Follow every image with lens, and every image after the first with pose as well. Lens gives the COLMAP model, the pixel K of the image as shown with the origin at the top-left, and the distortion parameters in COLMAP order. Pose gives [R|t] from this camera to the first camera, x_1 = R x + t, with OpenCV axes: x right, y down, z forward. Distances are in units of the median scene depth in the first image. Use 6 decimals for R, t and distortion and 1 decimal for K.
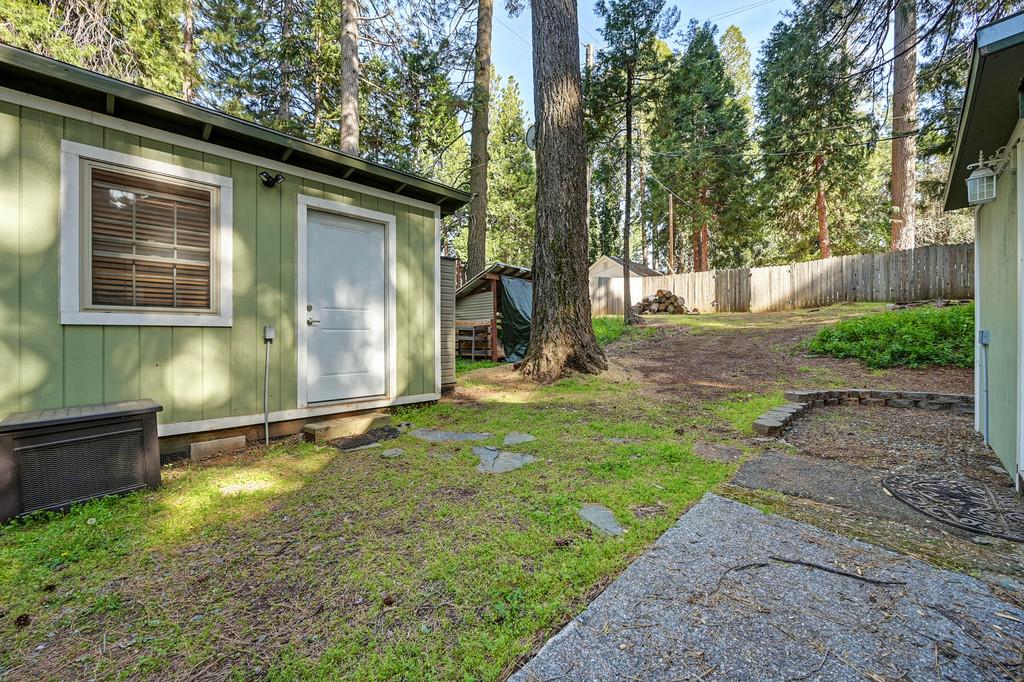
lens RADIAL K [[407.3, 0, 508.6], [0, 407.3, 335.7], [0, 0, 1]] dist [0.002112, 0.000060]
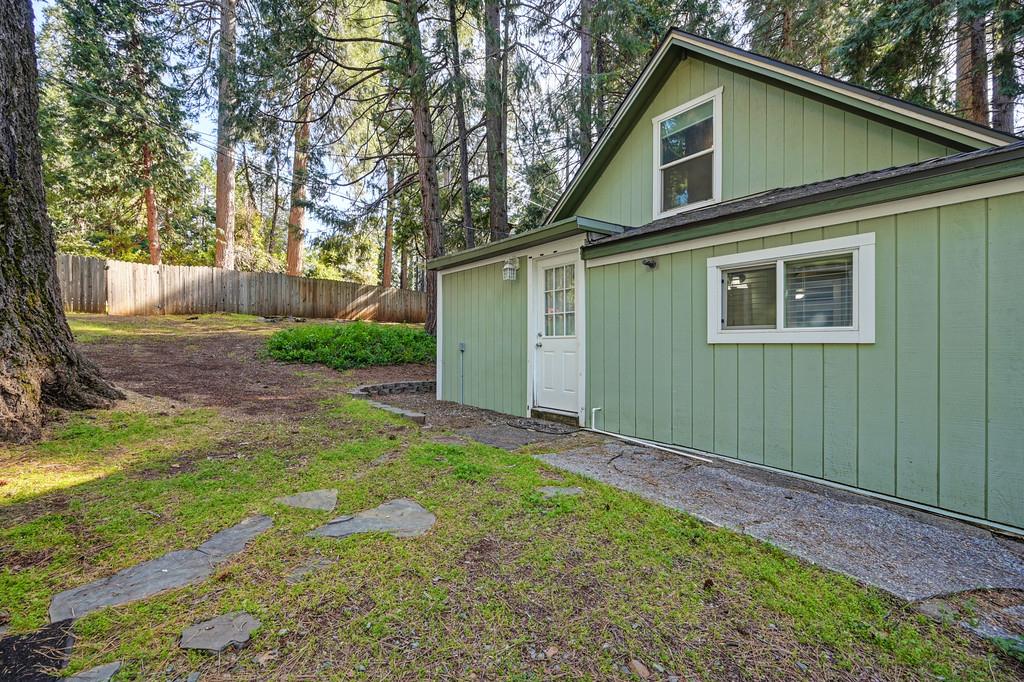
lens RADIAL K [[407.3, 0, 512.2], [0, 407.3, 343.3], [0, 0, 1]] dist [0.002112, 0.000060]
pose [[0.083821, 0.002442, 0.996478, -0.258747], [-0.003508, 0.999992, -0.002155, -0.003039], [-0.996475, -0.003315, 0.083829, 0.255654]]
